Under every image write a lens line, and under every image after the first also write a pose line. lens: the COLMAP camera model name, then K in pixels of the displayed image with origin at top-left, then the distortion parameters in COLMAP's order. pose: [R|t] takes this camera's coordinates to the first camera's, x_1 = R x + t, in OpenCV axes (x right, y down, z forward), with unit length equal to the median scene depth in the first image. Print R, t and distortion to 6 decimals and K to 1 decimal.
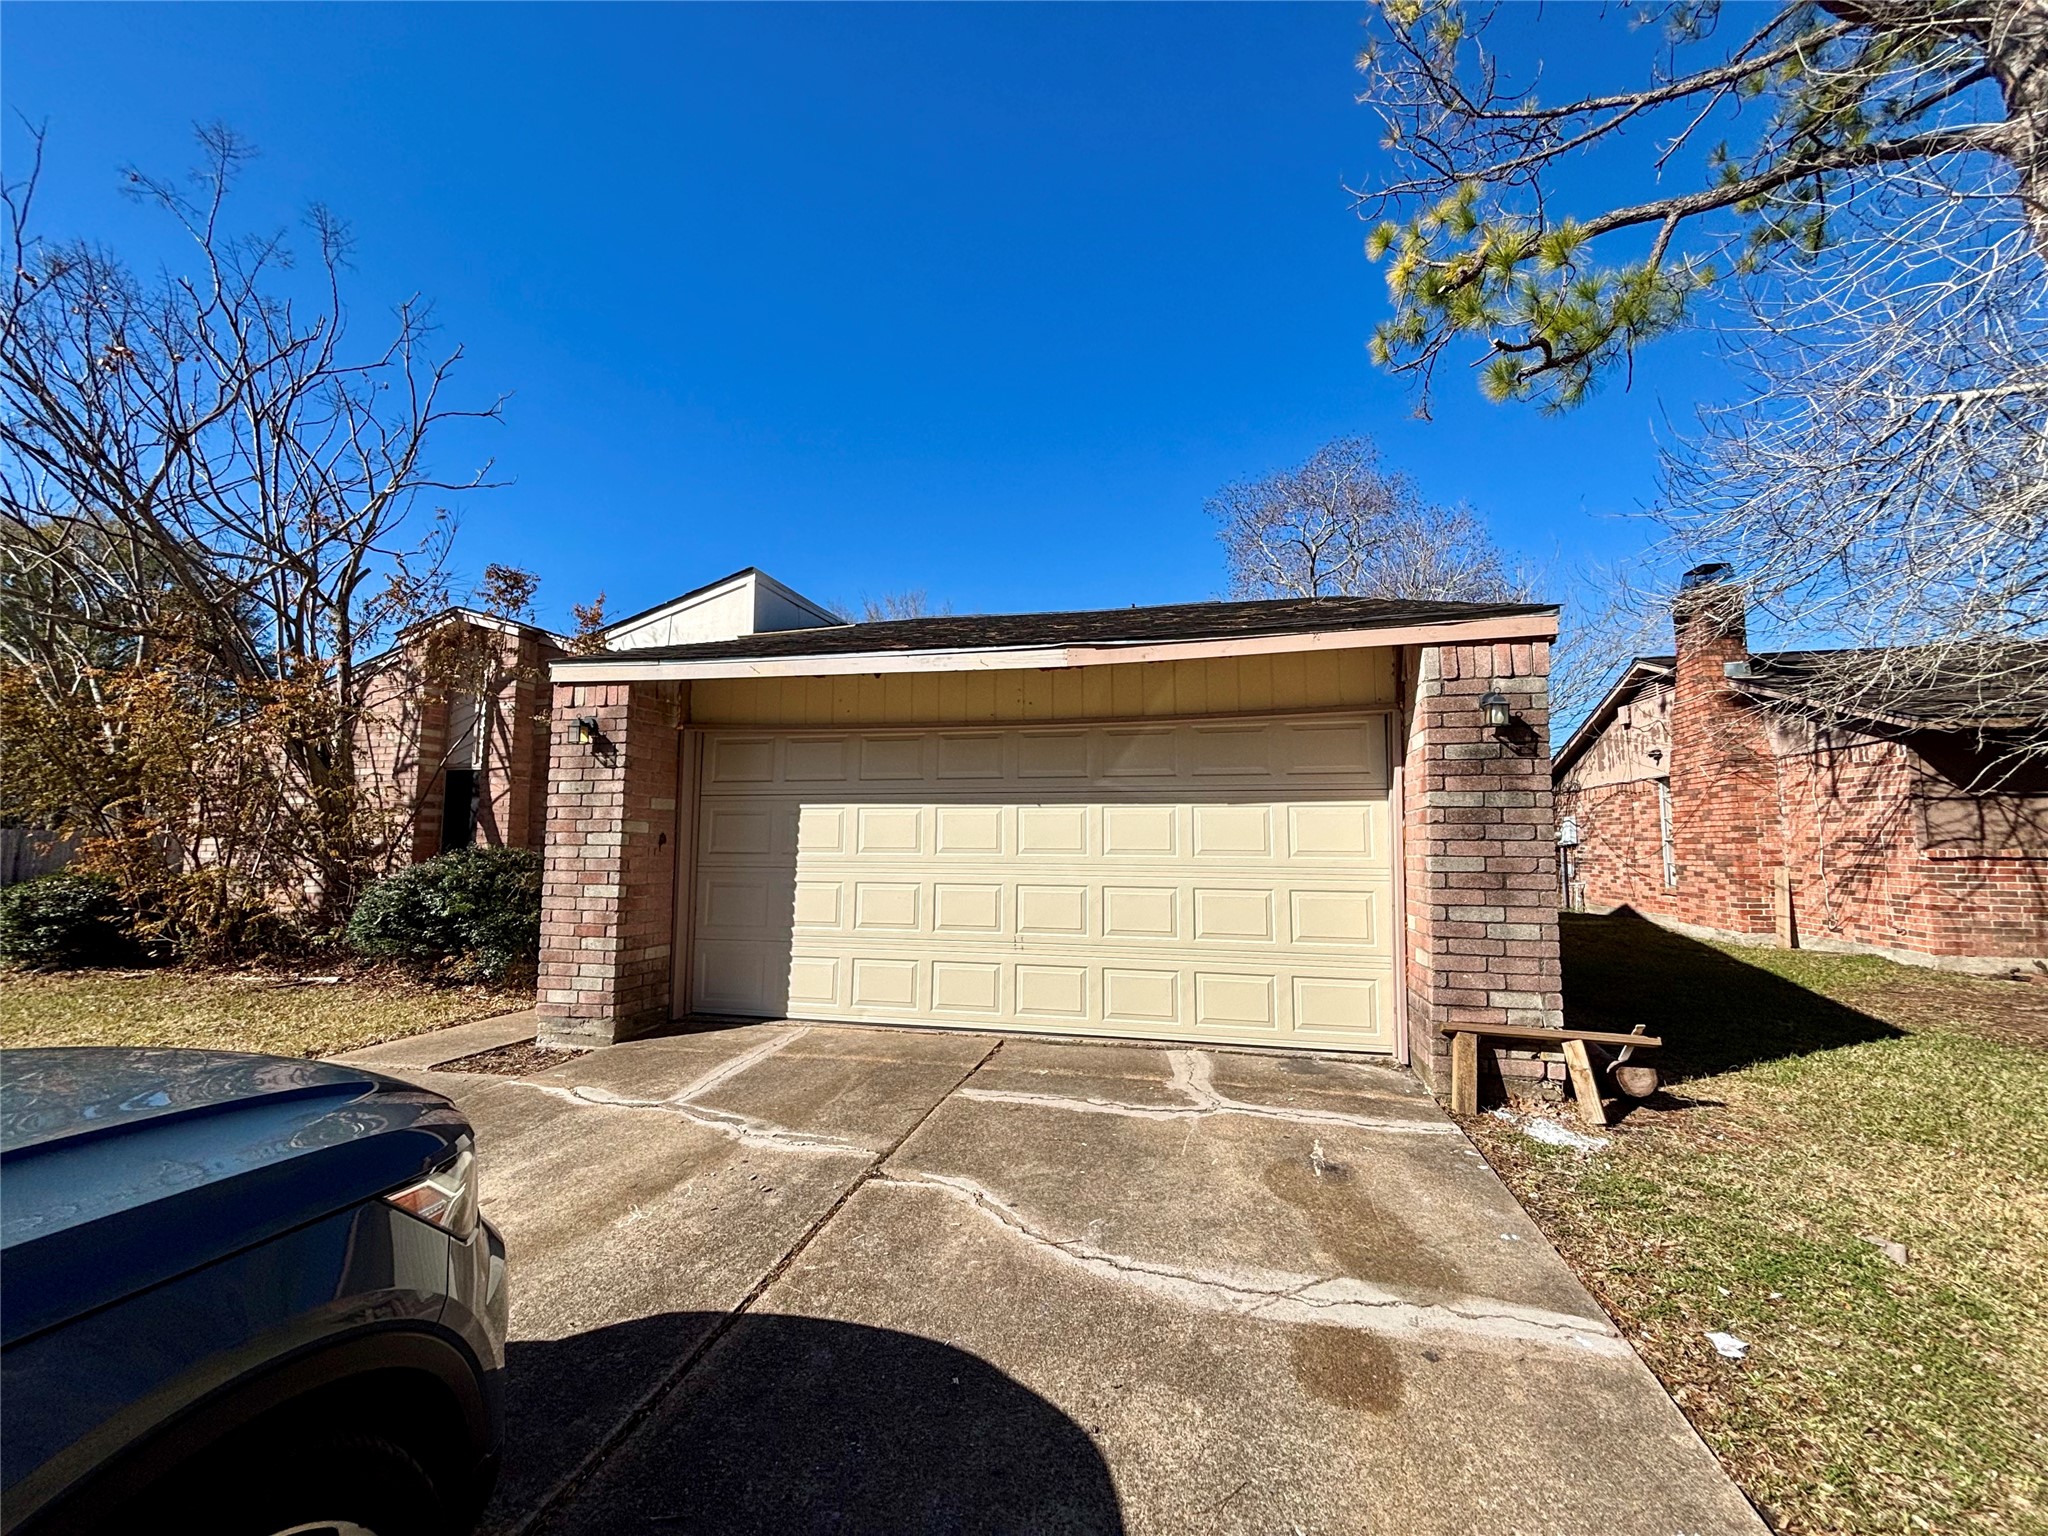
lens RADIAL K [[812.8, 0, 1024.0], [0, 812.8, 768.0], [0, 0, 1]] dist [-0.011984, -0.000044]
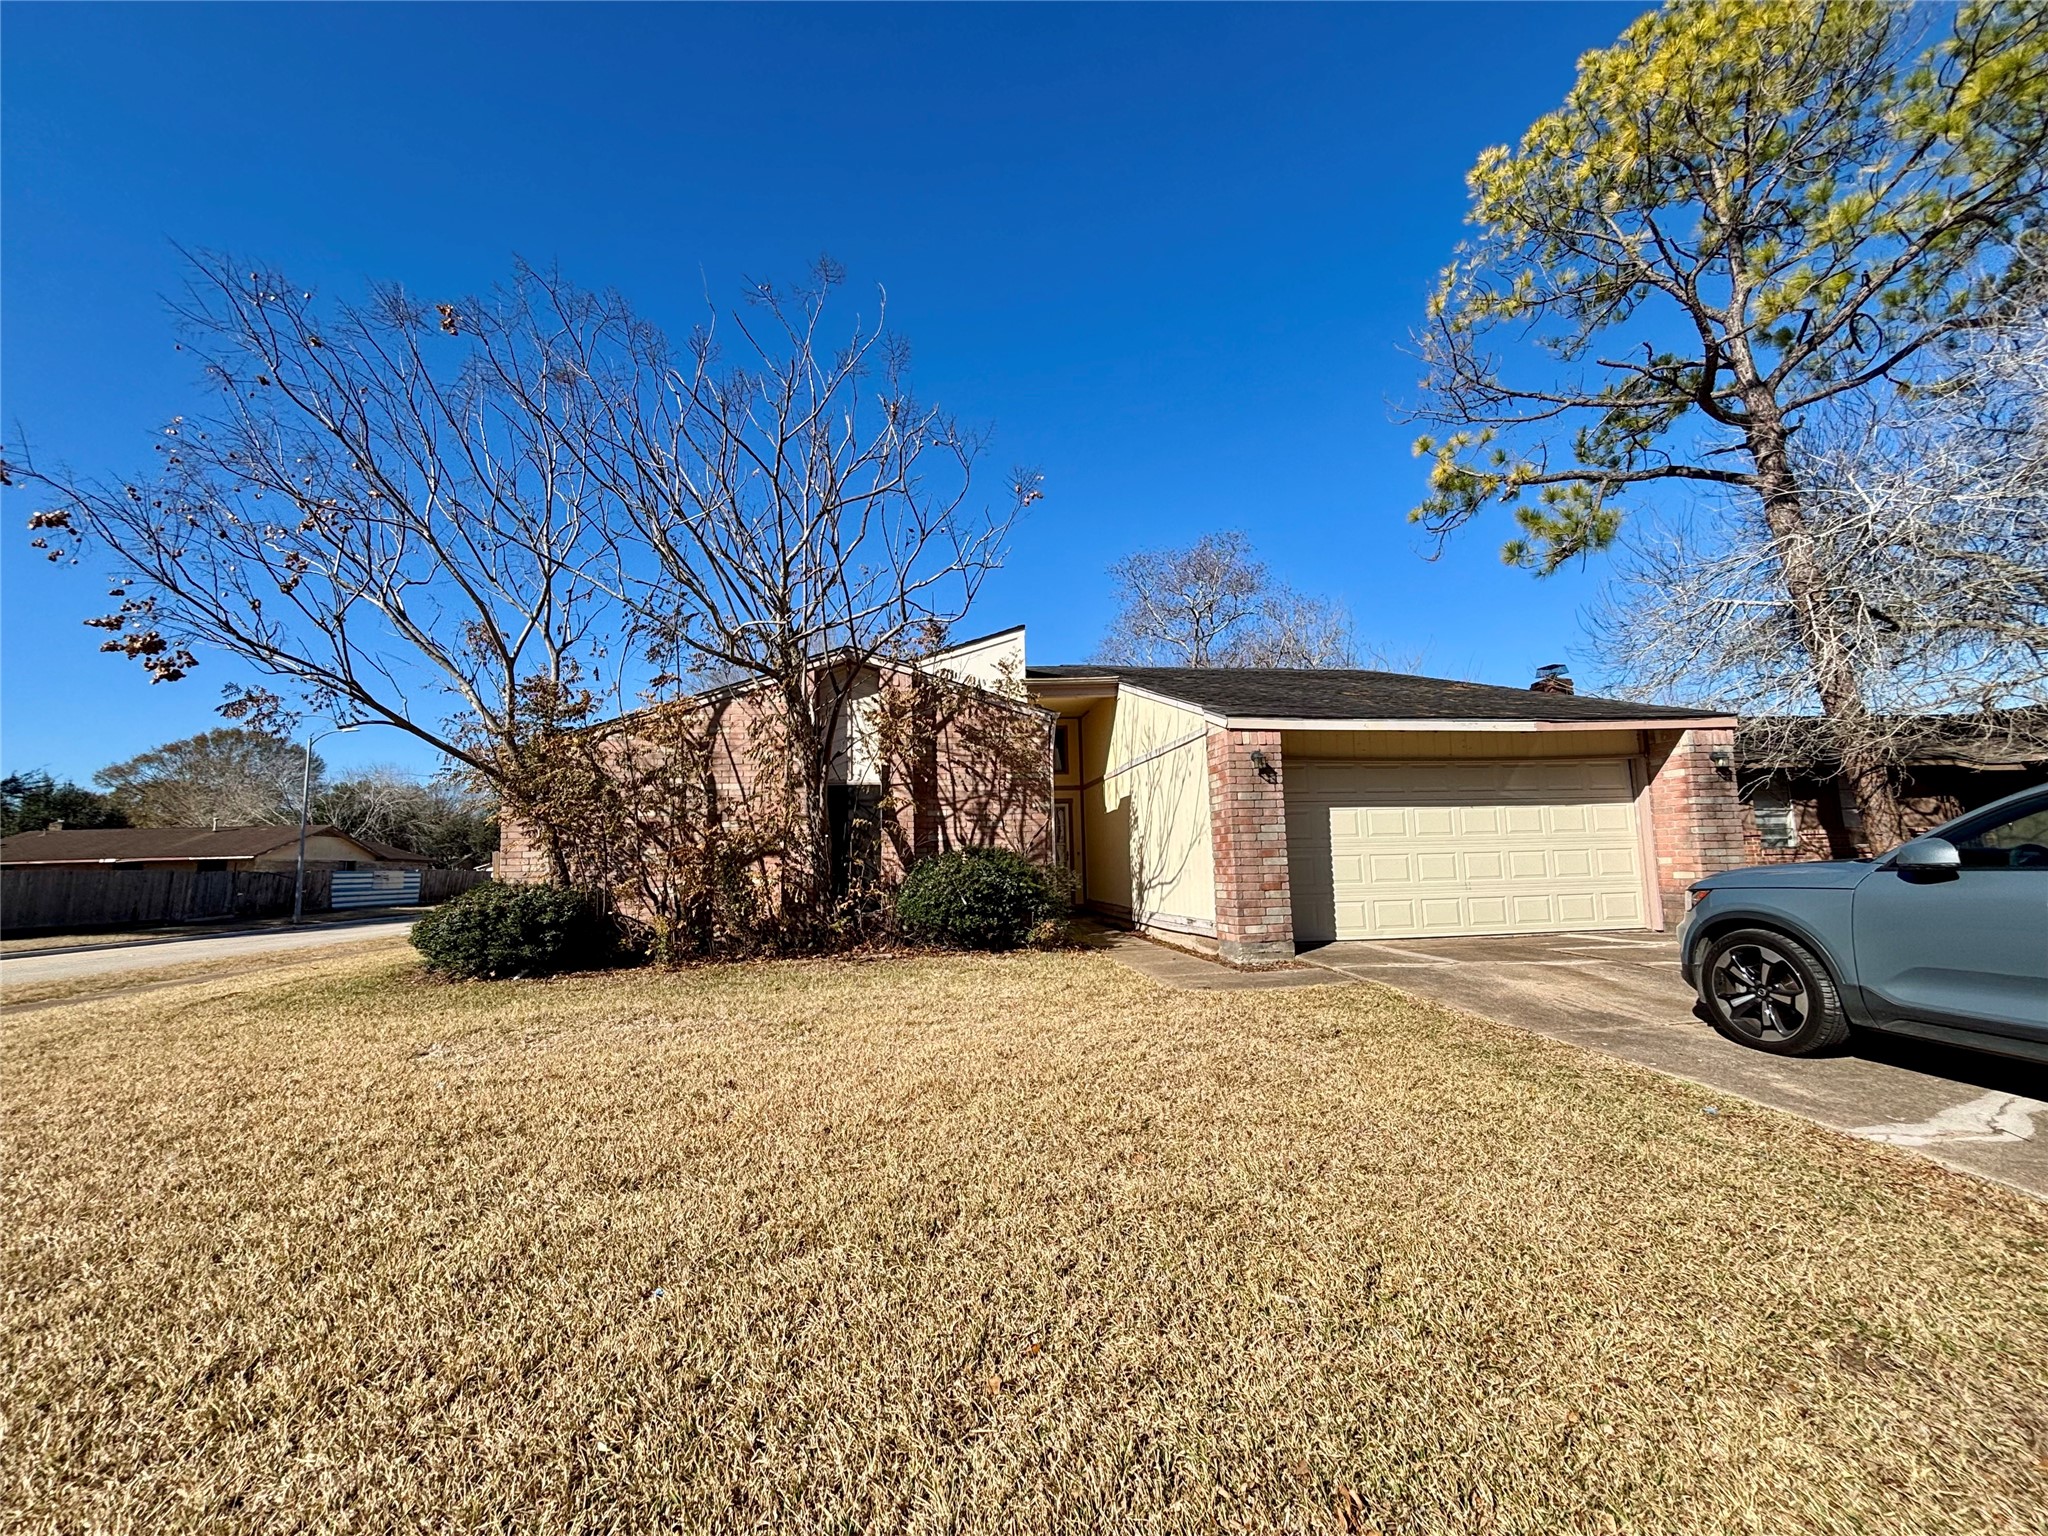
lens RADIAL K [[812.8, 0, 1024.0], [0, 812.8, 768.0], [0, 0, 1]] dist [-0.011984, -0.000044]
pose [[0.939758, 0.014654, 0.341525, -1.507798], [-0.004332, 0.999511, -0.030968, 0.020563], [-0.341812, 0.027623, 0.939362, -0.325036]]
